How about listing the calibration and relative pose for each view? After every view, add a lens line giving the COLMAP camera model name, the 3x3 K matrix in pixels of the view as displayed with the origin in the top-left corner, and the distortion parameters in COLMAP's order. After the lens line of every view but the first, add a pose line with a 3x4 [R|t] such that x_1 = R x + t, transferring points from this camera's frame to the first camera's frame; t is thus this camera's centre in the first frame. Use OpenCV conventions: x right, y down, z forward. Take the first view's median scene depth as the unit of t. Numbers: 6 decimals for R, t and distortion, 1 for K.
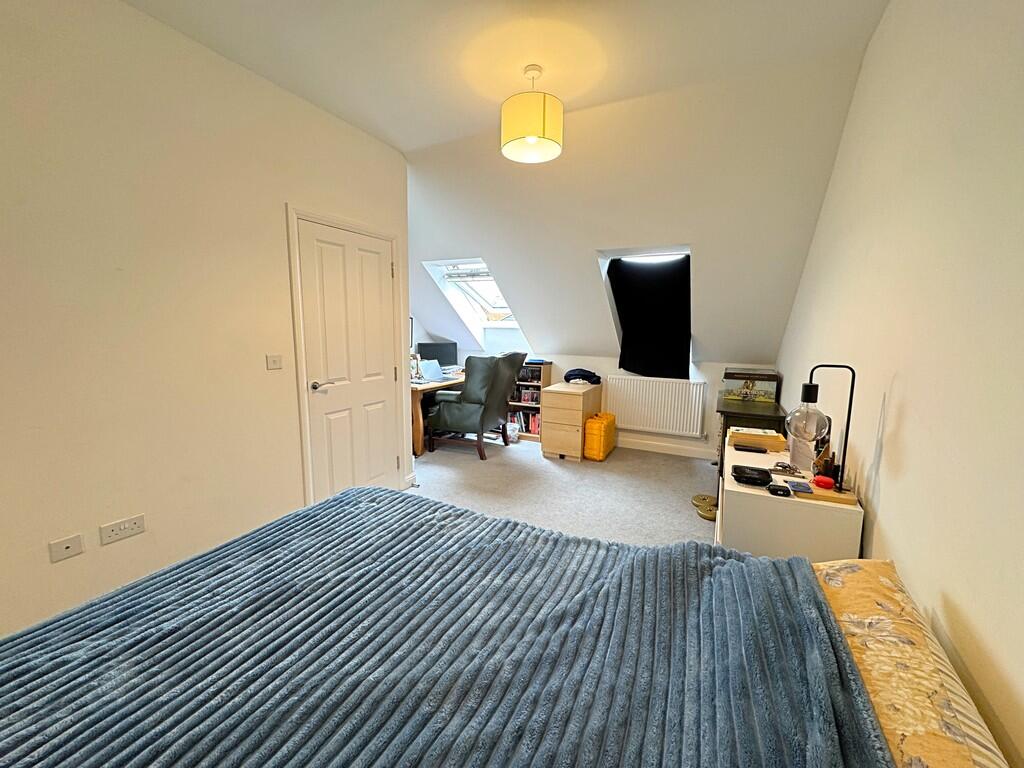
lens RADIAL K [[407.5, 0, 508.3], [0, 407.5, 386.3], [0, 0, 1]] dist [0.003625, 0.000445]
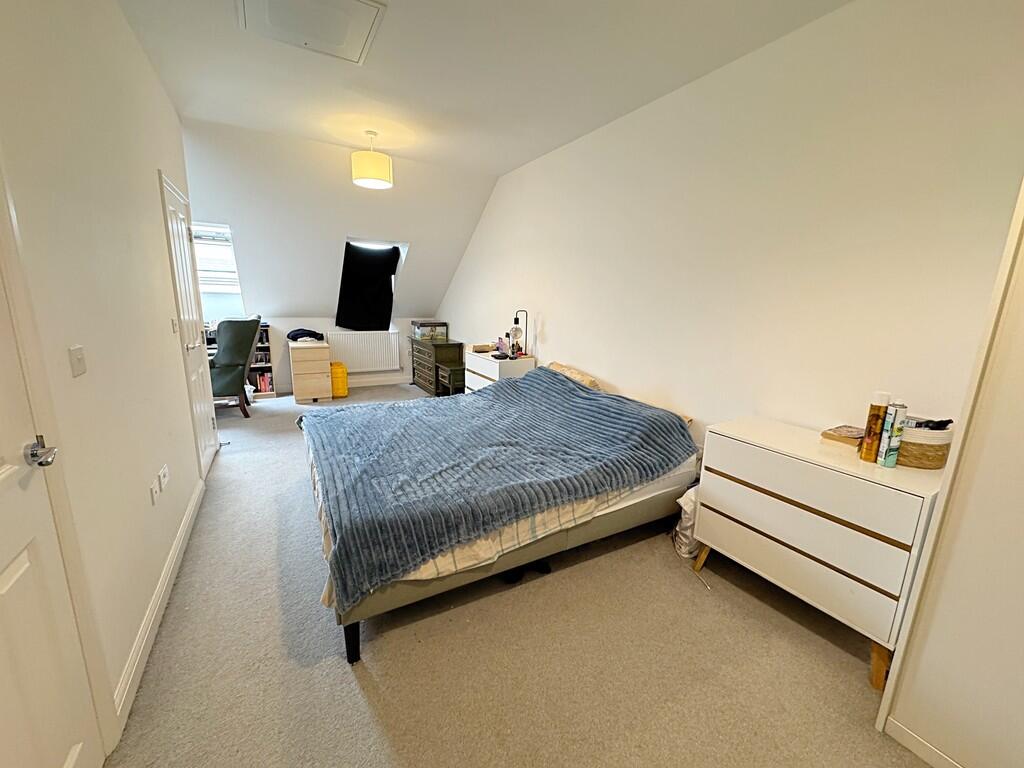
lens RADIAL K [[407.5, 0, 505.6], [0, 407.5, 381.0], [0, 0, 1]] dist [0.003625, 0.000445]
pose [[0.543678, -0.163650, 0.823184, -0.605413], [0.104727, 0.986368, 0.126924, 0.021507], [-0.832734, 0.017204, 0.553406, -0.172252]]
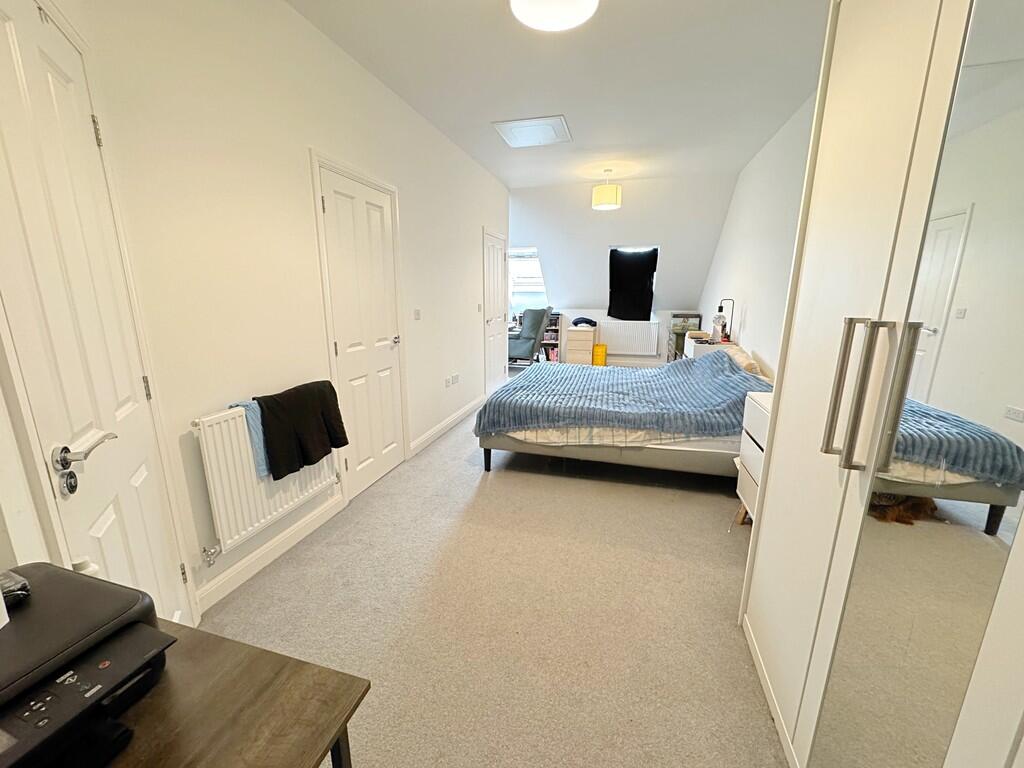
lens RADIAL K [[407.5, 0, 509.8], [0, 407.5, 384.1], [0, 0, 1]] dist [0.003625, 0.000445]
pose [[0.980382, -0.050244, 0.190596, -0.498219], [0.036543, 0.996534, 0.074734, 0.103152], [-0.193690, -0.066303, 0.978820, -0.603270]]
